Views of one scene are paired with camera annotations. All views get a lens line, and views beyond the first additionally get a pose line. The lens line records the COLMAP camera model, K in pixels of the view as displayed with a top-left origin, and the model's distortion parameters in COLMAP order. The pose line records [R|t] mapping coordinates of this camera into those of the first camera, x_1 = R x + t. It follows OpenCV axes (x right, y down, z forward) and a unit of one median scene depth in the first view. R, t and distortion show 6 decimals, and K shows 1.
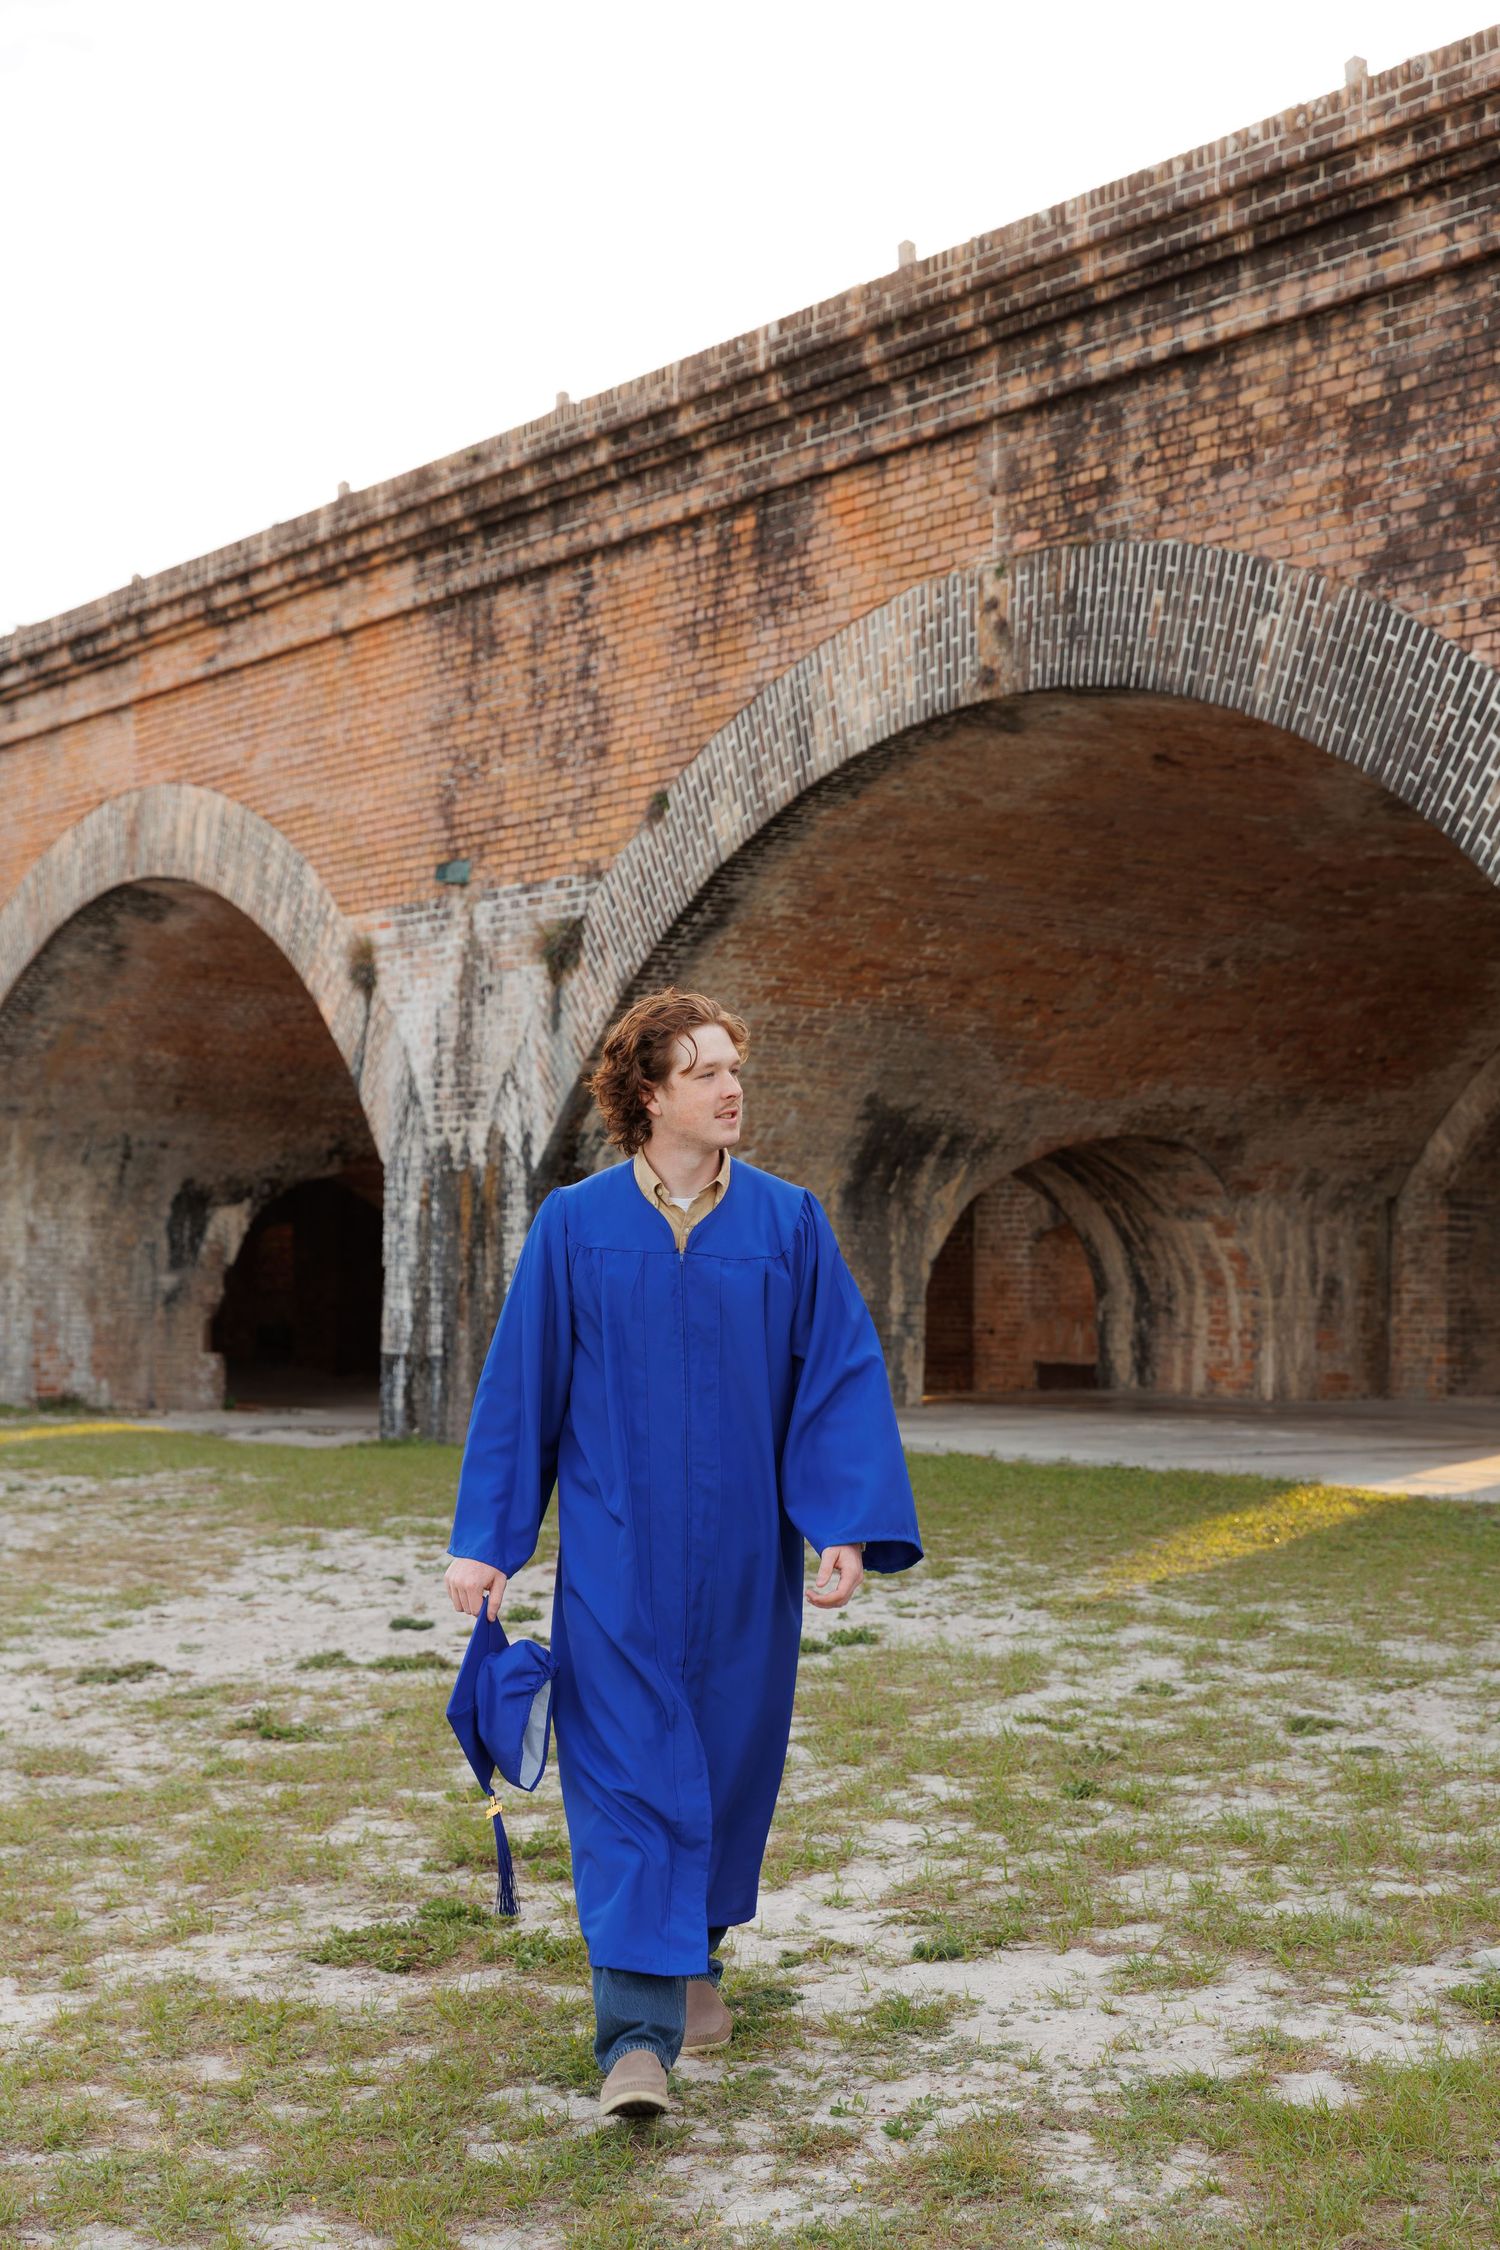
lens RADIAL K [[3508.0, 0, 750.1], [0, 3508.0, 1150.3], [0, 0, 1]] dist [0.010528, -0.050153]
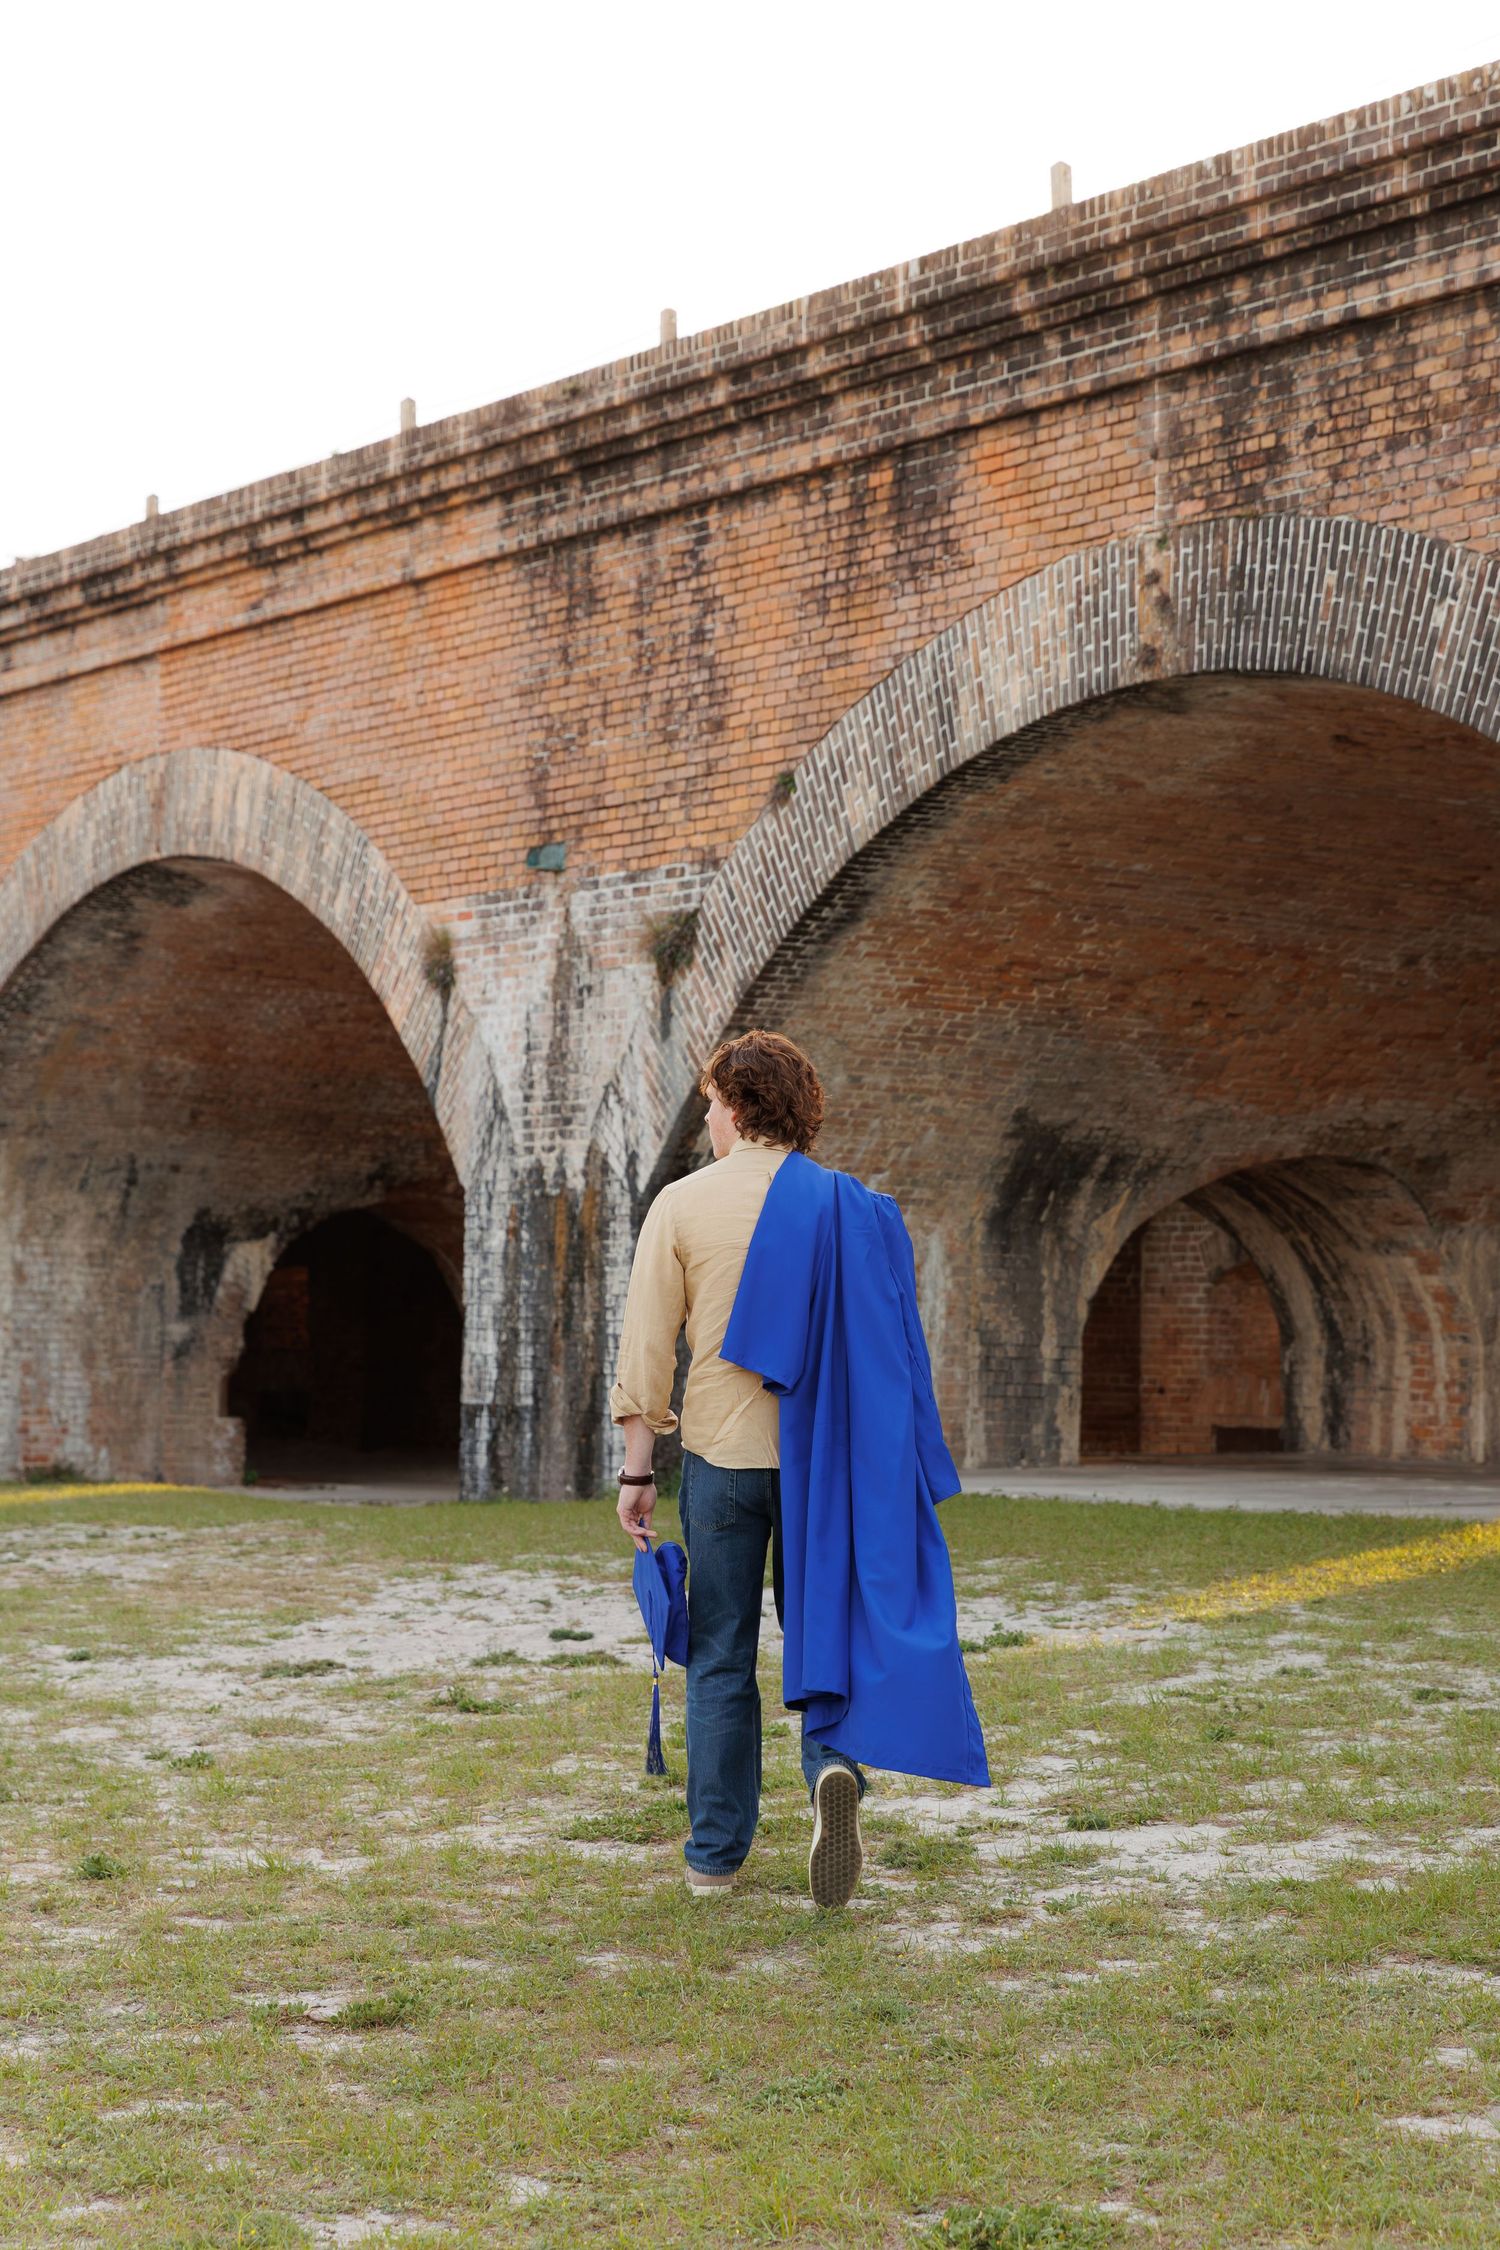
lens RADIAL K [[4726.7, 0, 761.3], [0, 4726.7, 1110.5], [0, 0, 1]] dist [0.014703, -0.049246]
pose [[0.999829, 0.000479, -0.018477, -0.009471], [-0.000755, 0.999888, -0.014955, 0.002424], [0.018468, 0.014967, 0.999717, -0.207256]]
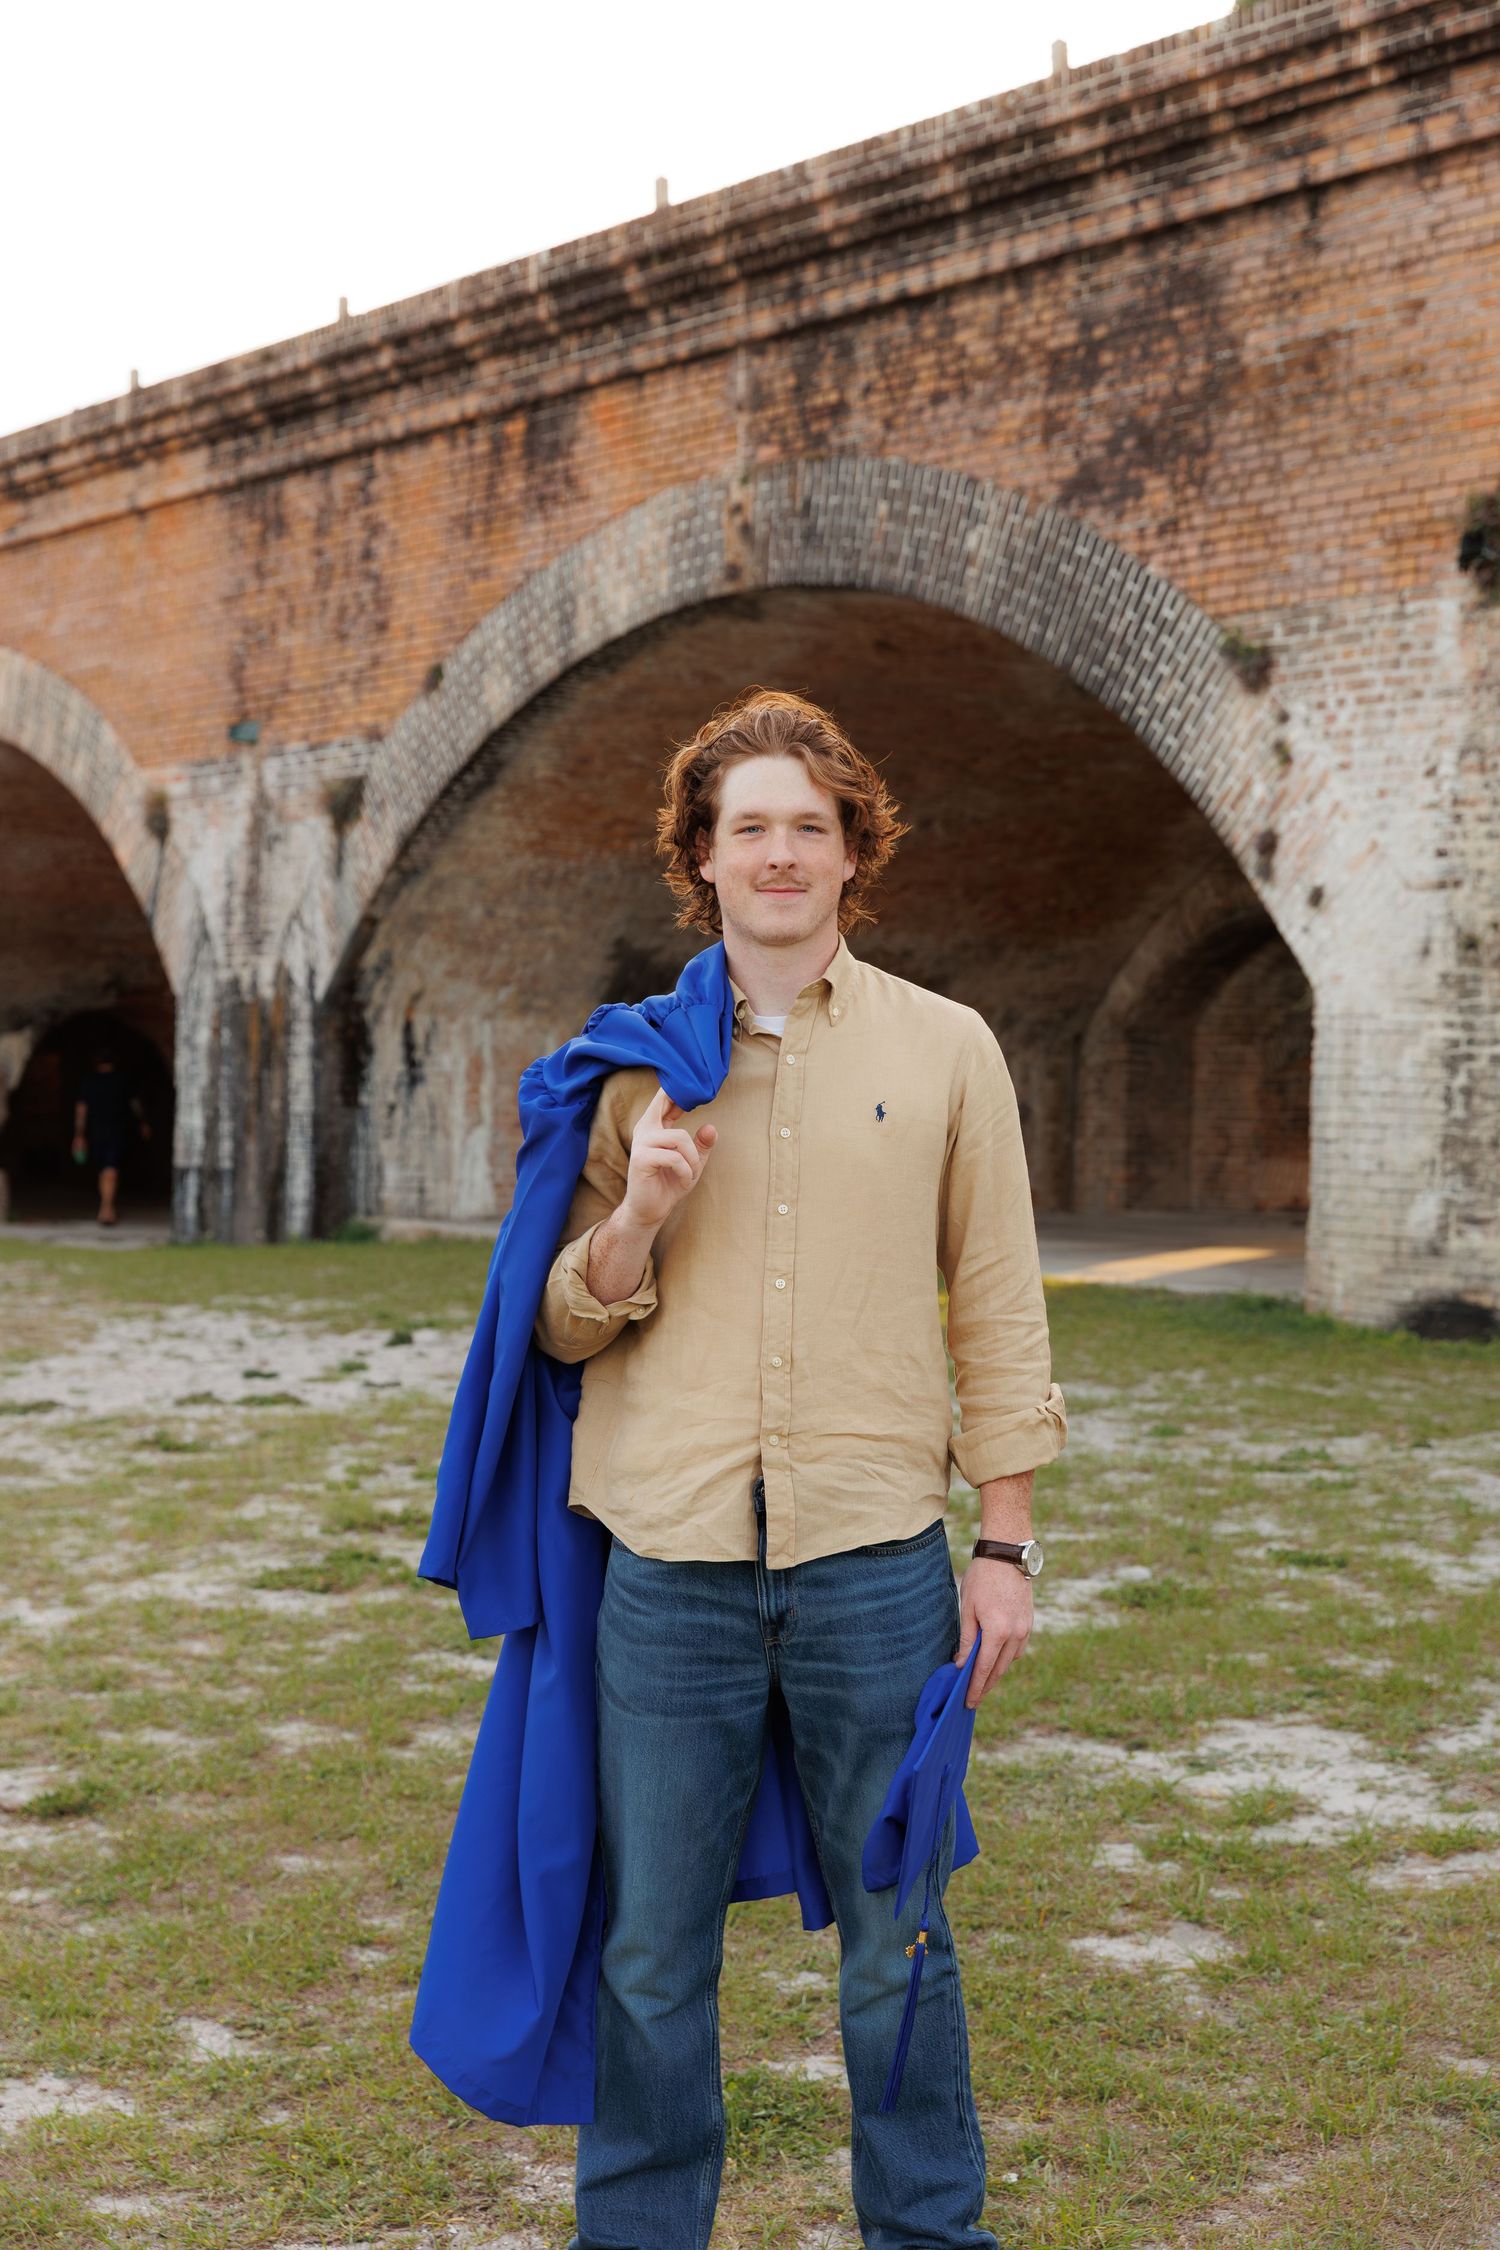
lens RADIAL K [[3406.1, 0, 702.9], [0, 3406.1, 1128.7], [0, 0, 1]] dist [0.005219, -0.016352]
pose [[0.997538, 0.007255, 0.069749, -0.015551], [-0.010054, 0.999154, 0.039869, 0.001714], [-0.069401, -0.040472, 0.996768, -0.096805]]
